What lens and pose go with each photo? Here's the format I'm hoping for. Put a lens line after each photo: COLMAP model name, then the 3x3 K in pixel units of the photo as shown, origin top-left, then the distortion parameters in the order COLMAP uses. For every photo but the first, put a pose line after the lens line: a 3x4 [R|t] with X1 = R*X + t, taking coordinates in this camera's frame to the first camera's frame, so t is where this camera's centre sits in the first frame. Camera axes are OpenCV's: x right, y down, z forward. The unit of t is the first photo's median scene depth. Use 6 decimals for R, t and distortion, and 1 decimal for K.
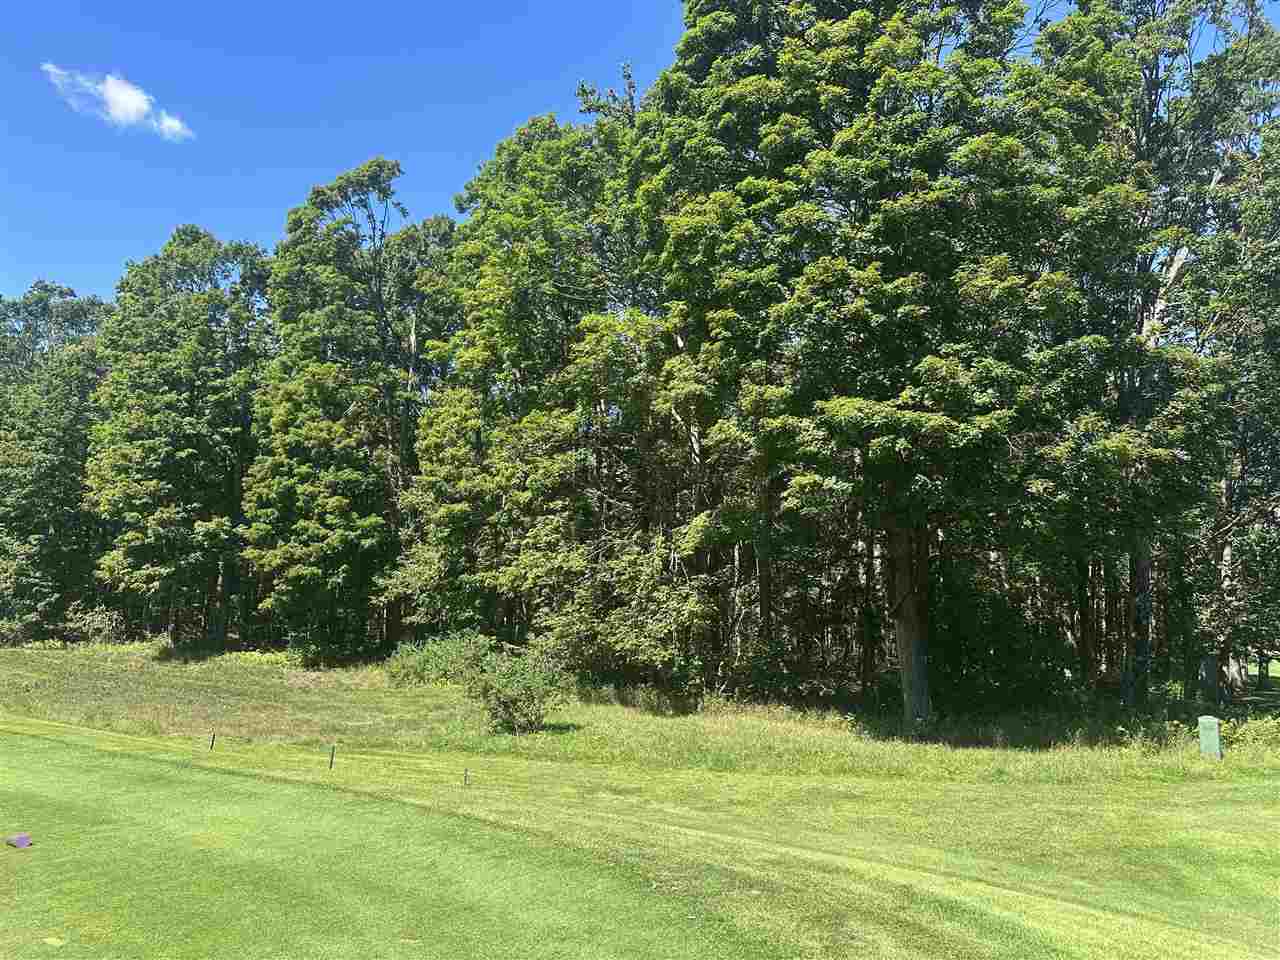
lens RADIAL K [[892.6, 0, 640.0], [0, 892.6, 480.0], [0, 0, 1]] dist [0.042372, -0.000822]
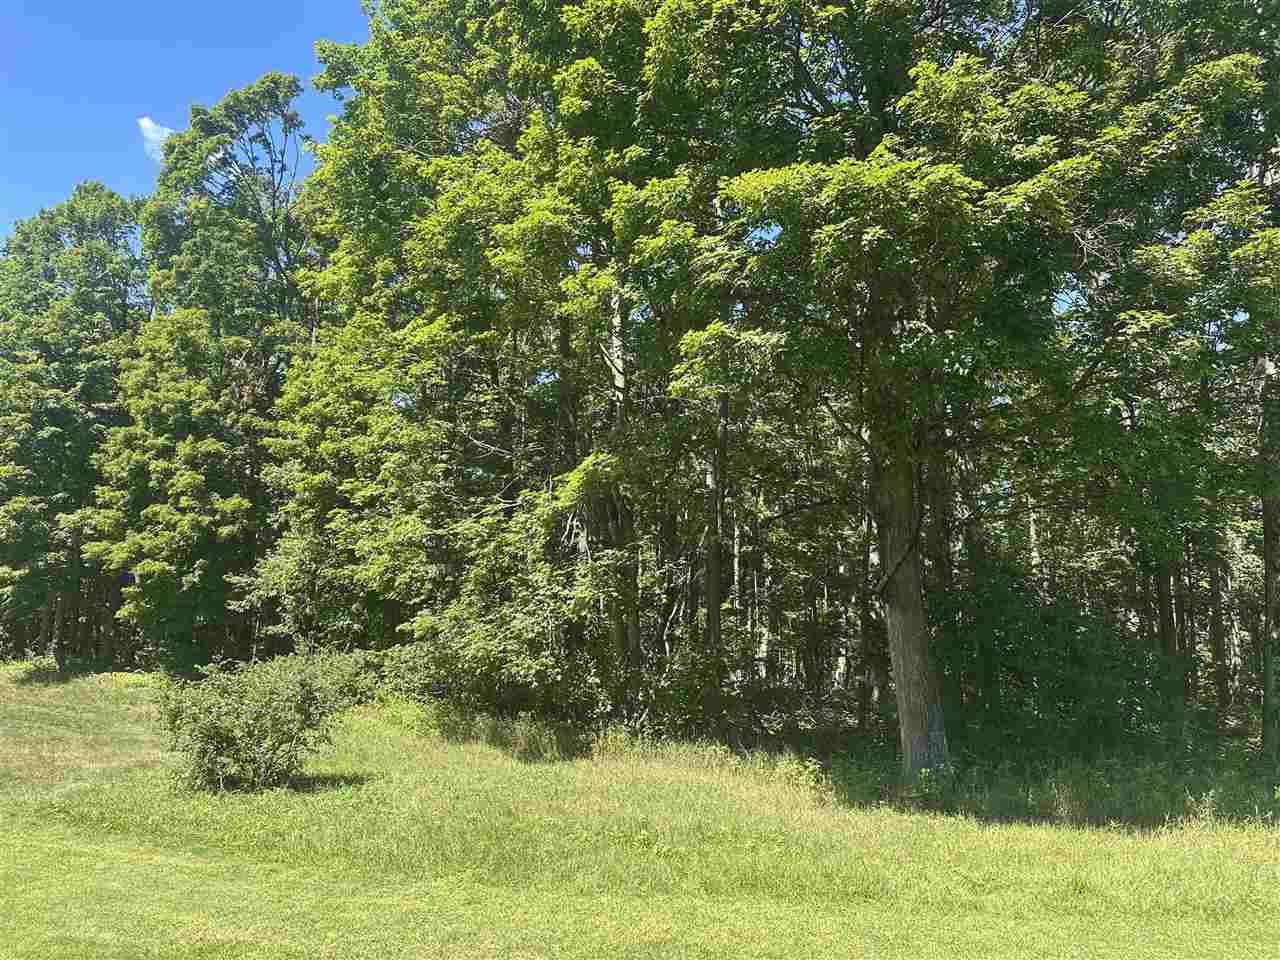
lens RADIAL K [[890.3, 0, 640.0], [0, 890.3, 480.0], [0, 0, 1]] dist [0.001780, 0.002708]
pose [[0.999476, -0.002385, -0.032275, 0.082069], [0.001104, 0.999212, -0.039668, 0.056796], [0.032344, 0.039612, 0.998692, 0.230827]]
